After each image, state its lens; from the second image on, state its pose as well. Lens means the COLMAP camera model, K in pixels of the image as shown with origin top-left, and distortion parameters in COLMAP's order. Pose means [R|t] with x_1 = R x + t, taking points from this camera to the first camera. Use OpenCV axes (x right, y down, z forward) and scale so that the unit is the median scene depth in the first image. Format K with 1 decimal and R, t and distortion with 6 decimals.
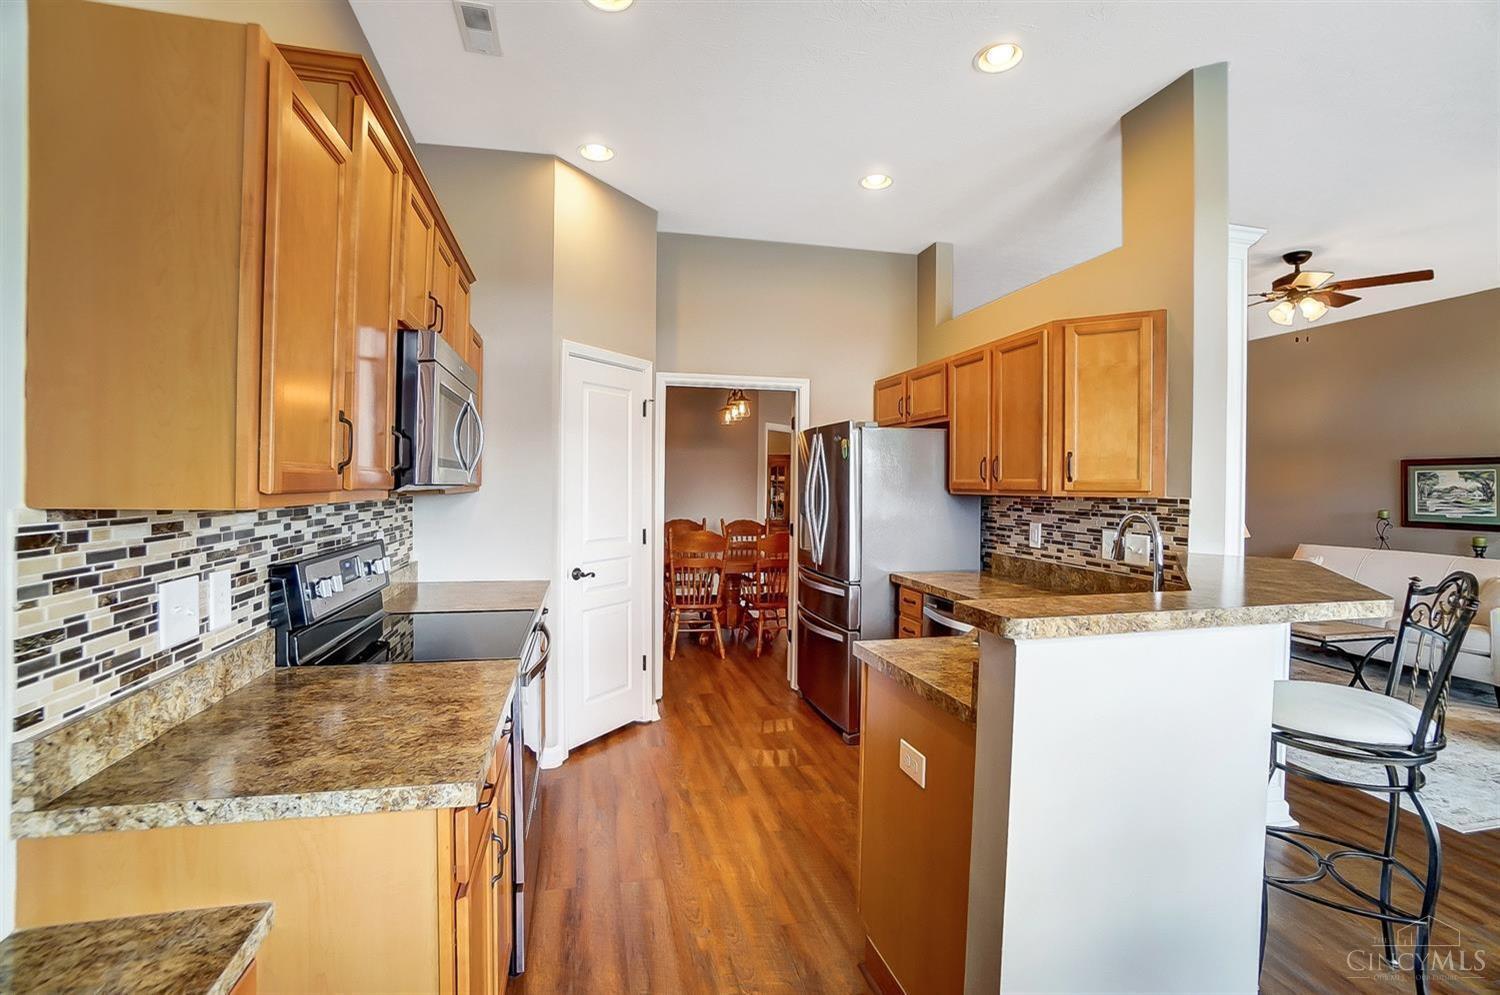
lens RADIAL K [[667.0, 0, 750.8], [0, 667.0, 485.7], [0, 0, 1]] dist [-0.038262, 0.006124]
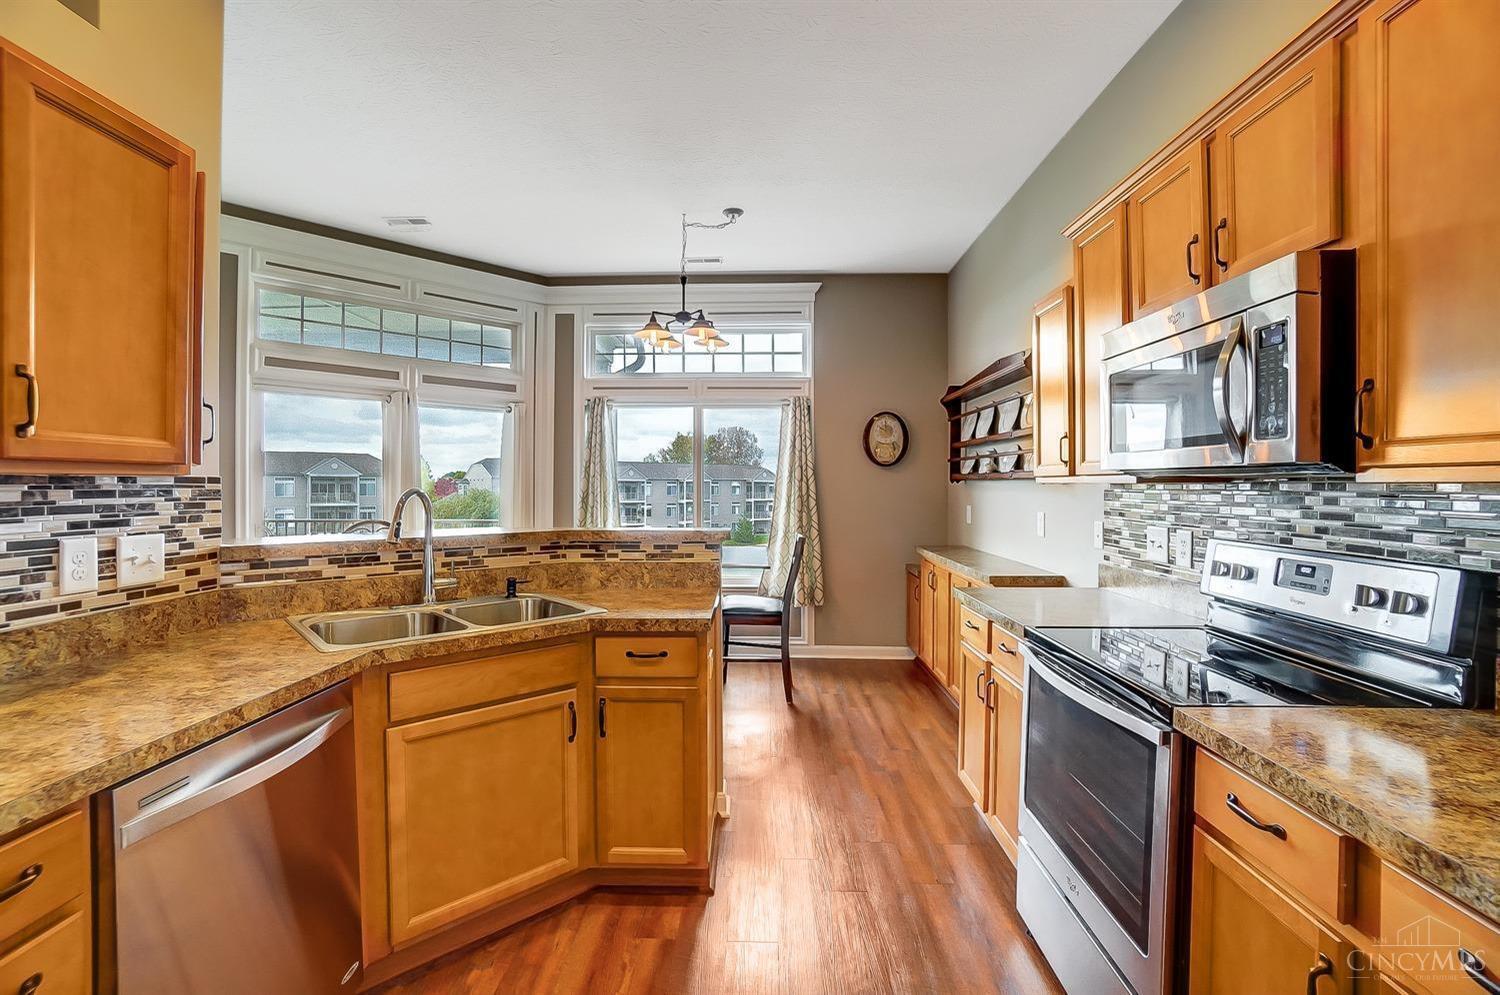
lens RADIAL K [[667.0, 0, 736.4], [0, 667.0, 491.6], [0, 0, 1]] dist [-0.038262, 0.006124]
pose [[-0.960481, -0.017377, 0.277804, -0.111798], [-0.013672, 0.999790, 0.015269, 0.014981], [-0.278011, 0.010868, -0.960516, 1.331534]]
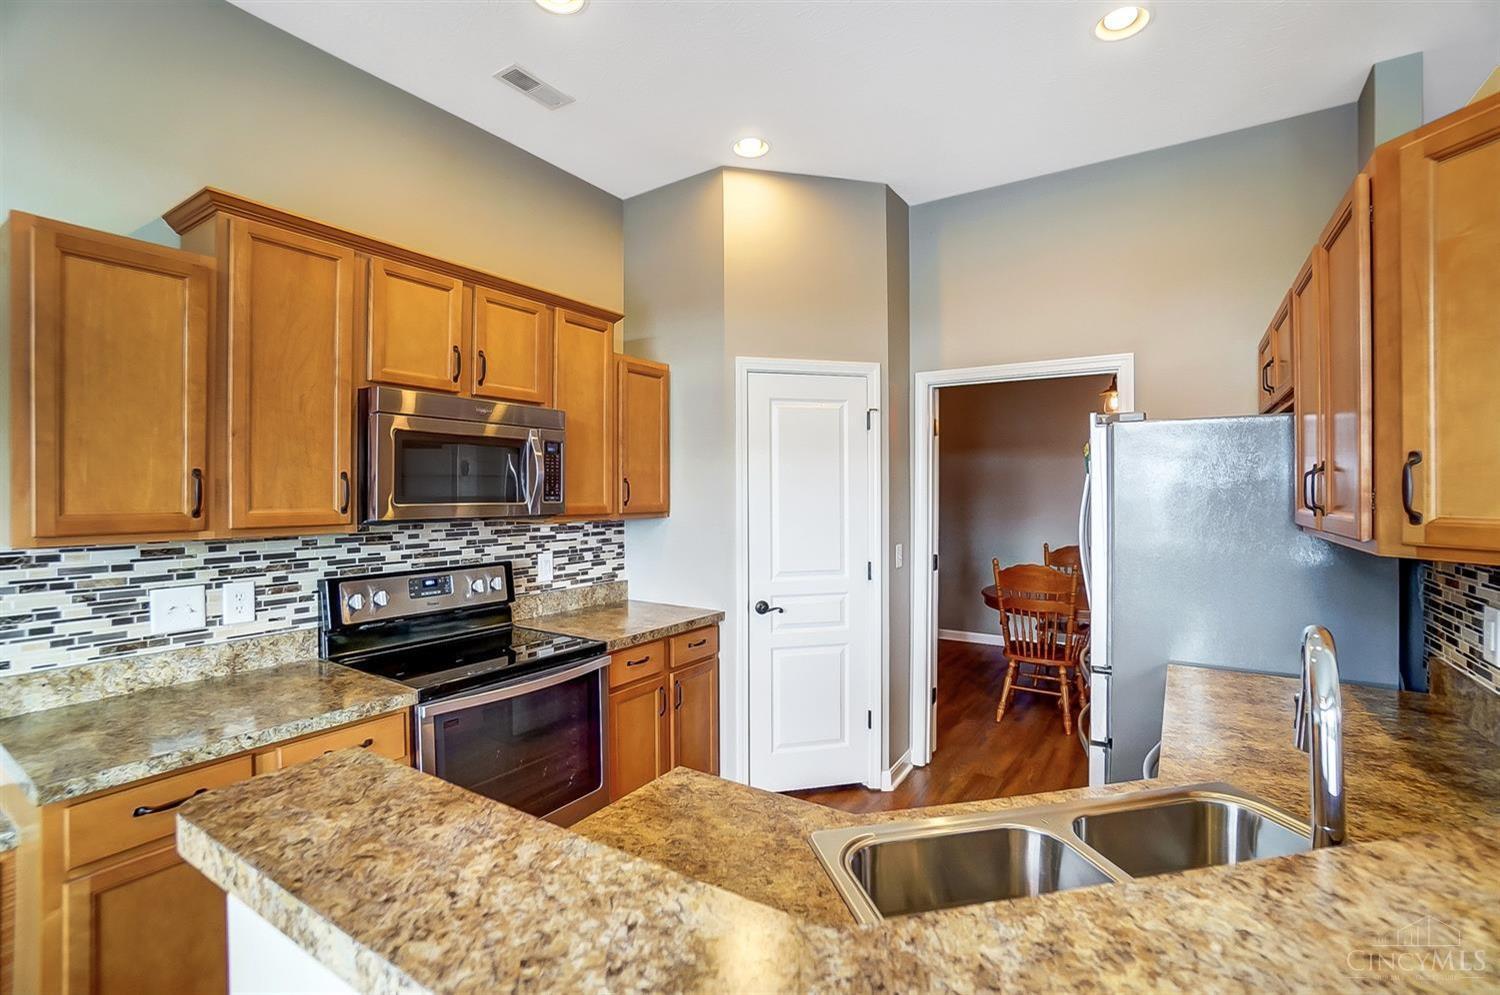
lens RADIAL K [[667.0, 0, 742.5], [0, 667.0, 496.3], [0, 0, 1]] dist [-0.038262, 0.006124]
pose [[0.688070, -0.005269, -0.725625, 0.457078], [0.004428, 0.999986, -0.003063, -0.022171], [0.725630, -0.001106, 0.688084, 0.395592]]
